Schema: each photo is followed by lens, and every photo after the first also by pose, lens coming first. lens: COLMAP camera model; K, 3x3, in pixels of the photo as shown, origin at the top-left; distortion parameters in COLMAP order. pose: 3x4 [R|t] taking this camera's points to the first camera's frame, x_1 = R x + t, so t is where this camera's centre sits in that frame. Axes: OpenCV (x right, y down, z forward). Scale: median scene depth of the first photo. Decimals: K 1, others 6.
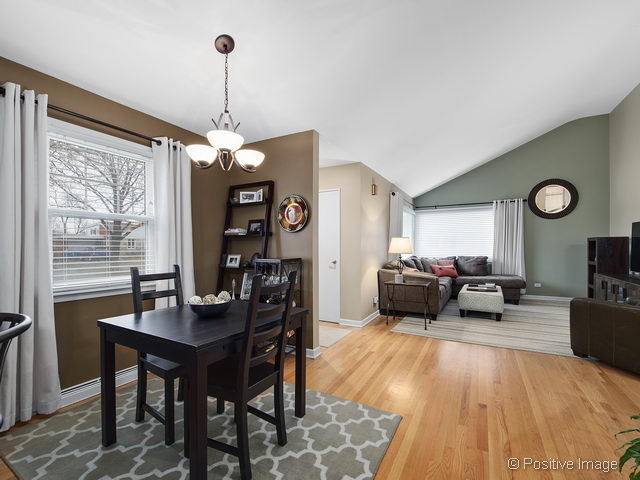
lens RADIAL K [[288.2, 0, 322.5], [0, 288.2, 245.8], [0, 0, 1]] dist [0.003267, -0.004176]
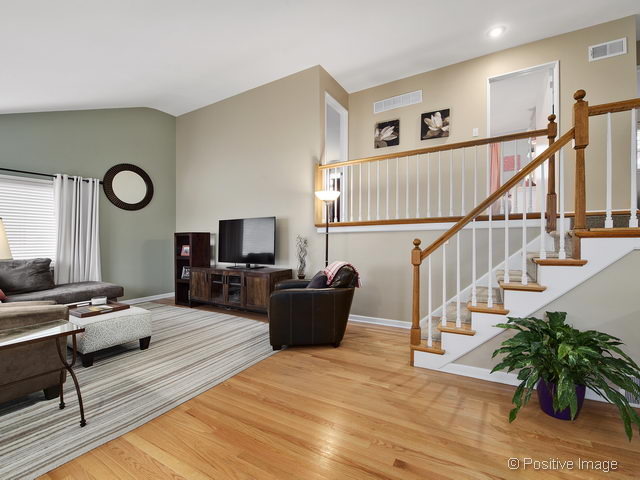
lens RADIAL K [[288.2, 0, 322.8], [0, 288.2, 240.0], [0, 0, 1]] dist [0.003267, -0.004176]
pose [[0.031545, -0.001466, 0.999501, -0.080726], [0.007939, 0.999968, 0.001216, 0.000431], [-0.999471, 0.007897, 0.031556, 0.587647]]
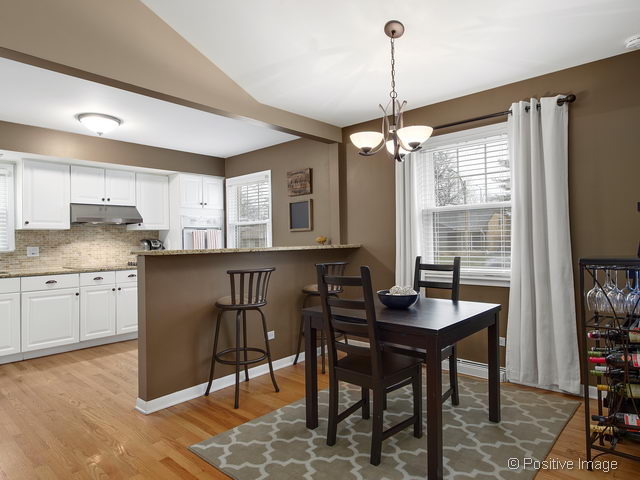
lens RADIAL K [[398.2, 0, 323.5], [0, 398.2, 235.9], [0, 0, 1]] dist [0.001674, -0.002829]
pose [[-0.219636, -0.009220, -0.975538, 0.442644], [0.024068, 0.999600, -0.014866, 0.003784], [0.975285, -0.026745, -0.219326, 0.461513]]
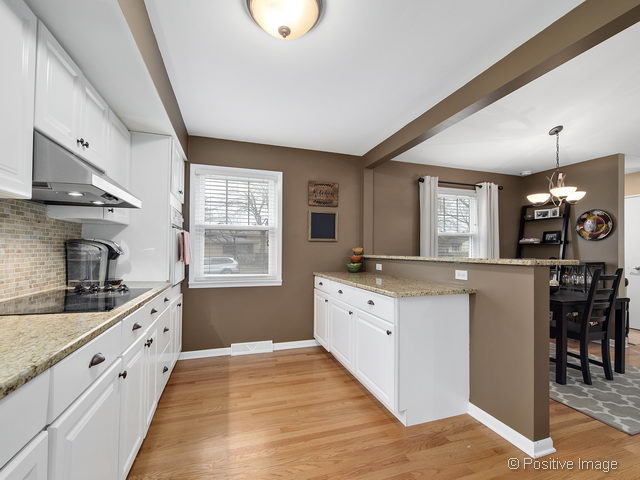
lens RADIAL K [[288.2, 0, 315.8], [0, 288.2, 245.8], [0, 0, 1]] dist [0.003267, -0.004176]
pose [[0.732762, -0.007456, -0.680444, -0.100407], [-0.004293, 0.999869, -0.015580, -0.001496], [0.680471, 0.014337, 0.732634, -0.502058]]
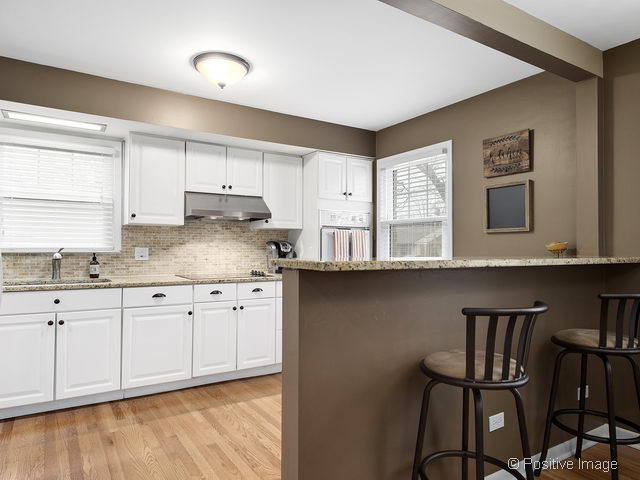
lens RADIAL K [[424.1, 0, 324.2], [0, 424.1, 242.3], [0, 0, 1]] dist [0.002373, 0.004075]
pose [[-0.468425, -0.014221, -0.883389, 0.165952], [-0.000147, 0.999872, -0.016019, 0.001743], [0.883503, -0.007374, -0.468367, 0.209965]]
